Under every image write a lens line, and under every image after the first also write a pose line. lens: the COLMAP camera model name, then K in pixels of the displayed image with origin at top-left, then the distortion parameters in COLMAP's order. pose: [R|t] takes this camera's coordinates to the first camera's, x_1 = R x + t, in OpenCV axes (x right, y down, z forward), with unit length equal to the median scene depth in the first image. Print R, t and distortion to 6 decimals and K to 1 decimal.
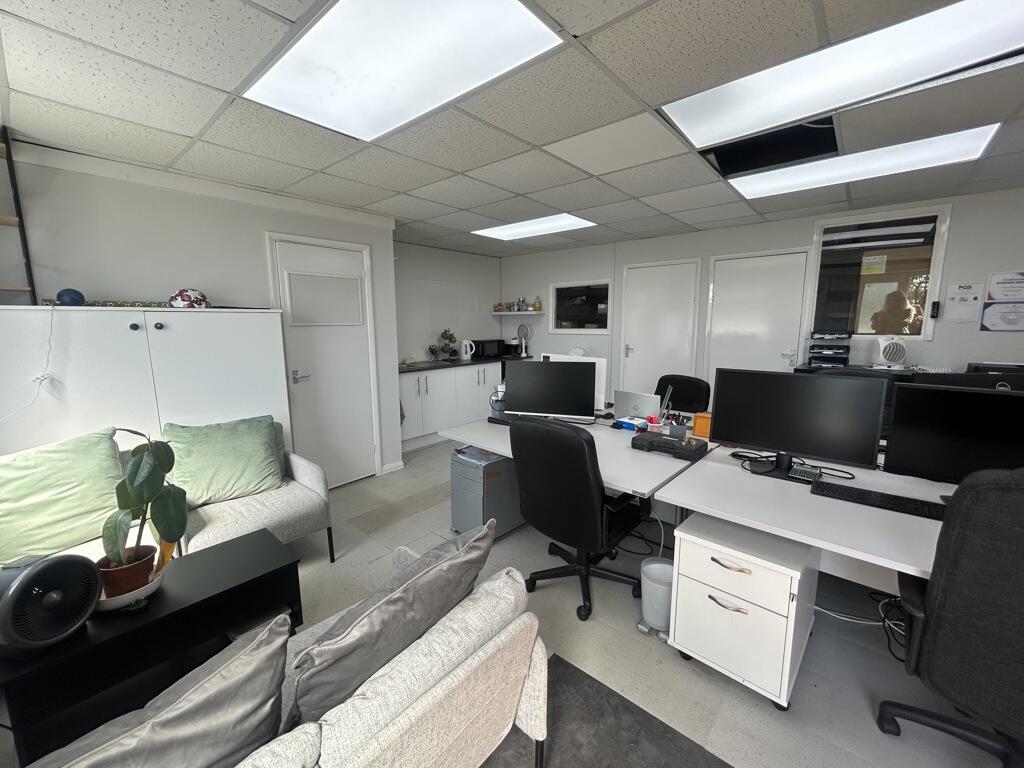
lens RADIAL K [[414.1, 0, 508.9], [0, 414.1, 385.4], [0, 0, 1]] dist [-0.000117, 0.000562]
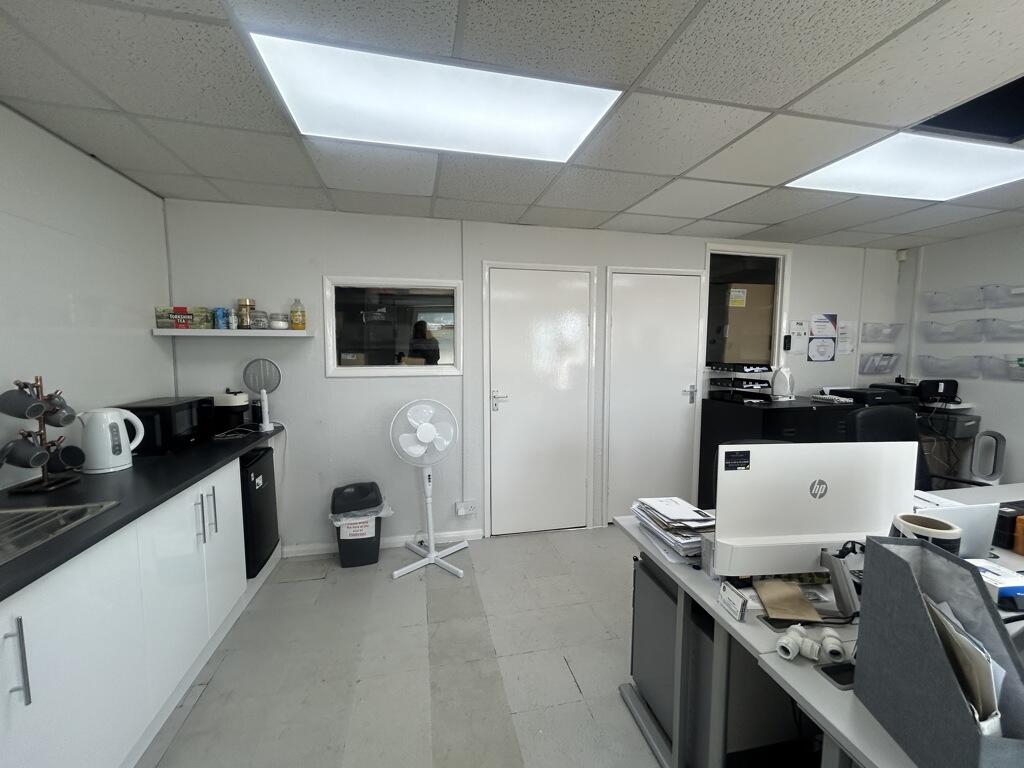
lens RADIAL K [[414.1, 0, 510.2], [0, 414.1, 385.5], [0, 0, 1]] dist [-0.000117, 0.000562]
pose [[0.589908, -0.062983, 0.805010, -0.355823], [0.121413, 0.992538, -0.011316, -0.174262], [-0.798290, 0.104414, 0.593153, 1.125842]]
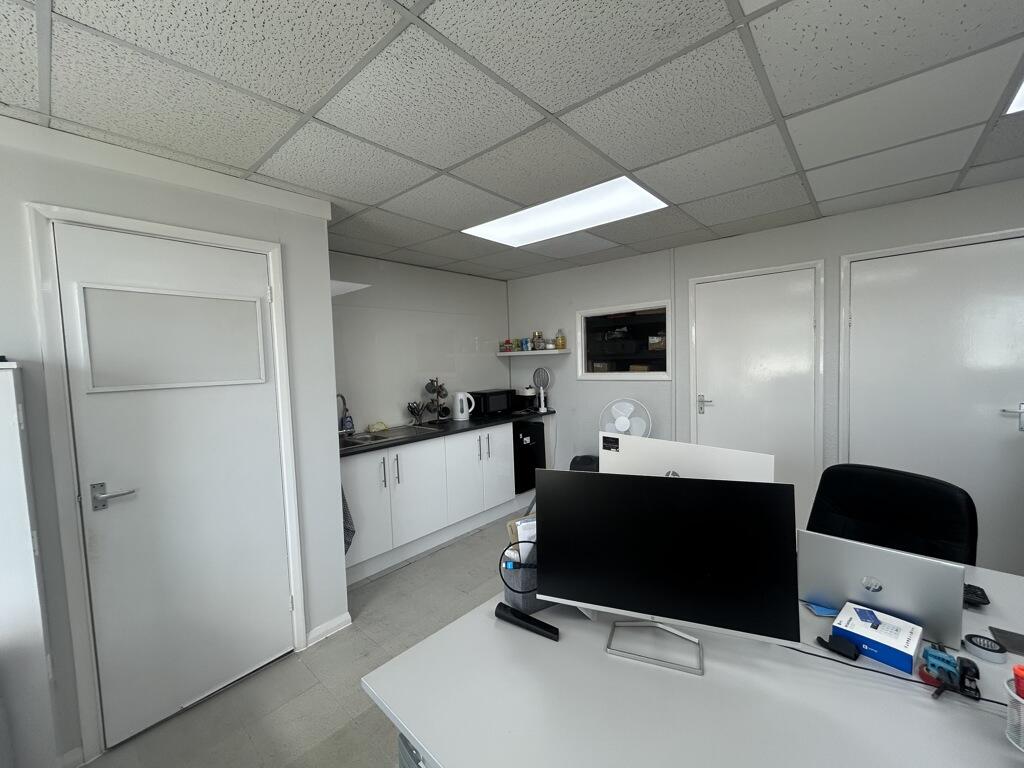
lens RADIAL K [[414.1, 0, 508.4], [0, 414.1, 384.6], [0, 0, 1]] dist [-0.000117, 0.000562]
pose [[0.999533, -0.027243, -0.013841, -0.027807], [0.025807, 0.995141, -0.095016, -0.108587], [0.016363, 0.094615, 0.995379, 0.597891]]
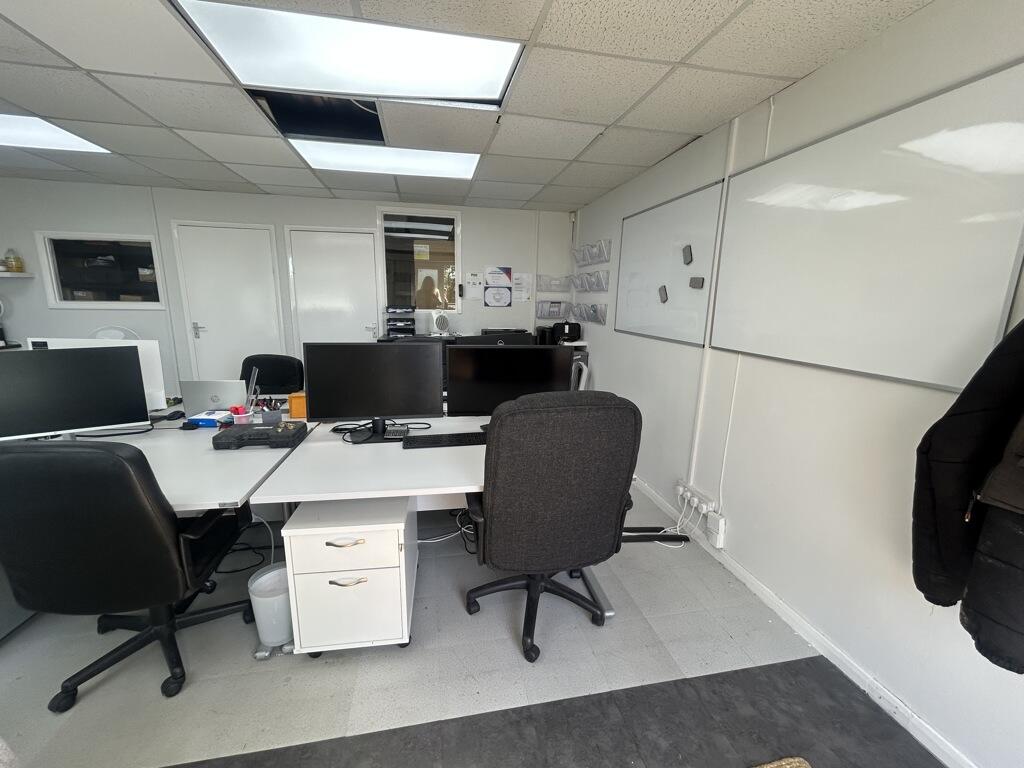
lens RADIAL K [[414.1, 0, 508.4], [0, 414.1, 385.8], [0, 0, 1]] dist [-0.000117, 0.000562]
pose [[0.616046, -0.142253, 0.774759, 0.037456], [0.099577, 0.989732, 0.102545, 0.002720], [-0.781391, 0.013976, 0.623886, 0.046144]]
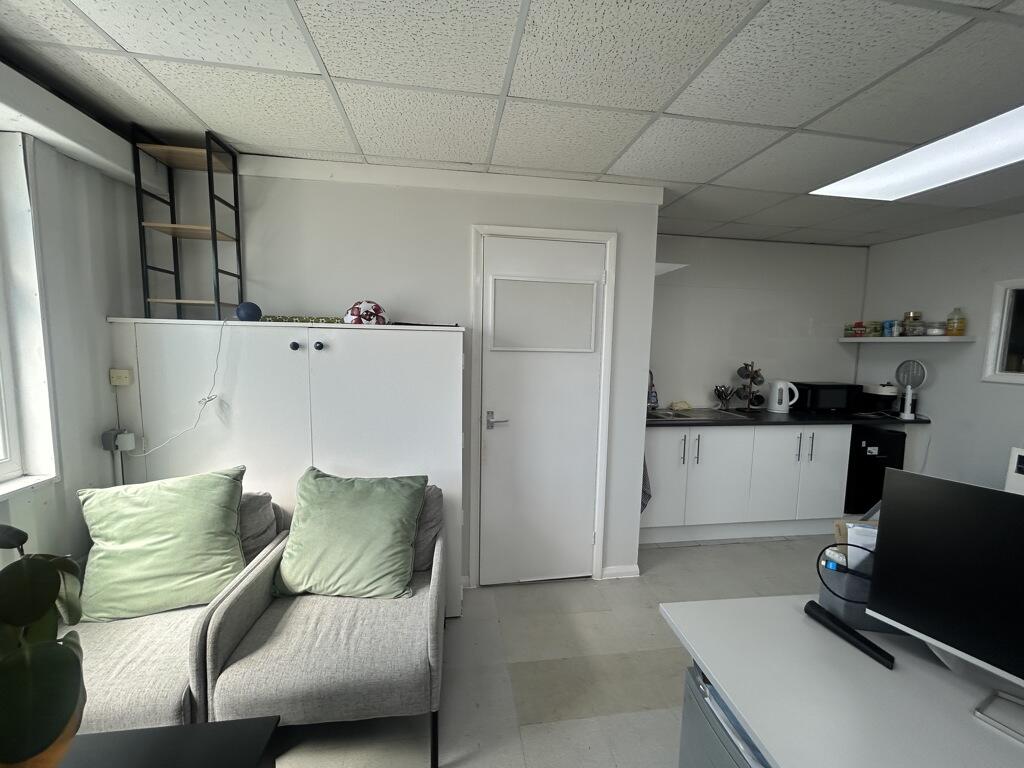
lens RADIAL K [[414.1, 0, 508.7], [0, 414.1, 384.4], [0, 0, 1]] dist [-0.000117, 0.000562]
pose [[0.760283, 0.083868, -0.644155, -0.031797], [-0.124840, 0.992010, -0.018188, -0.085952], [0.637483, 0.094245, 0.764679, 0.537119]]
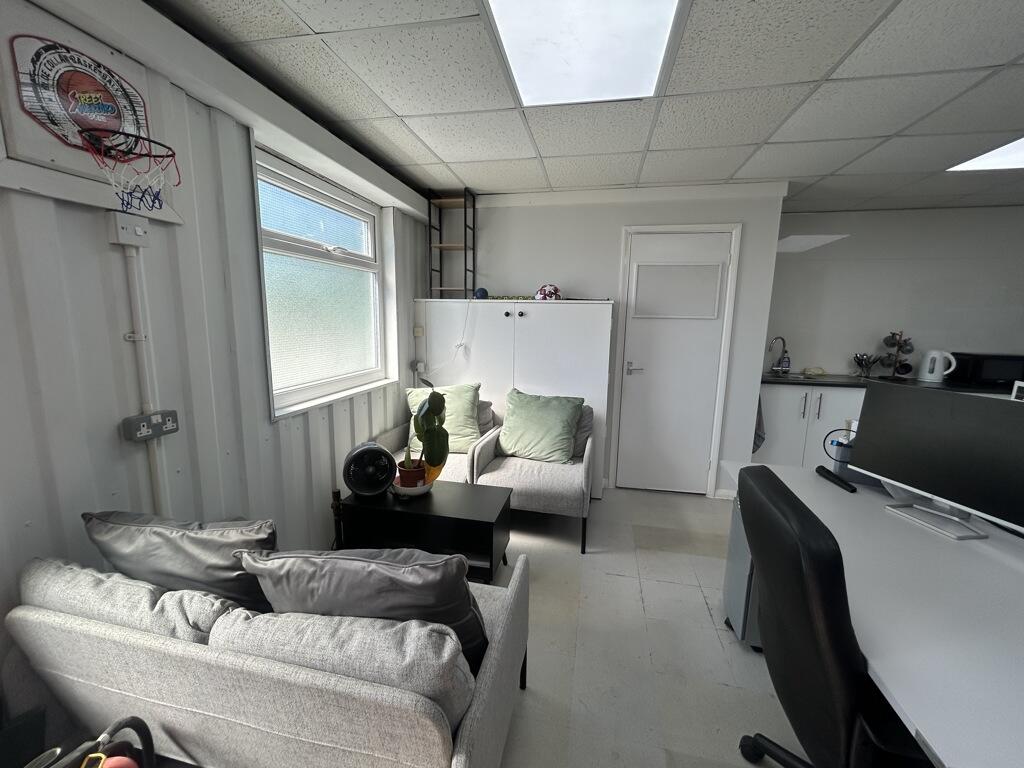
lens RADIAL K [[414.1, 0, 508.8], [0, 414.1, 384.8], [0, 0, 1]] dist [-0.000117, 0.000562]
pose [[0.484189, 0.153813, -0.861338, 0.256584], [-0.156657, 0.983760, 0.087612, -0.026791], [0.860825, 0.092514, 0.500421, 0.285771]]
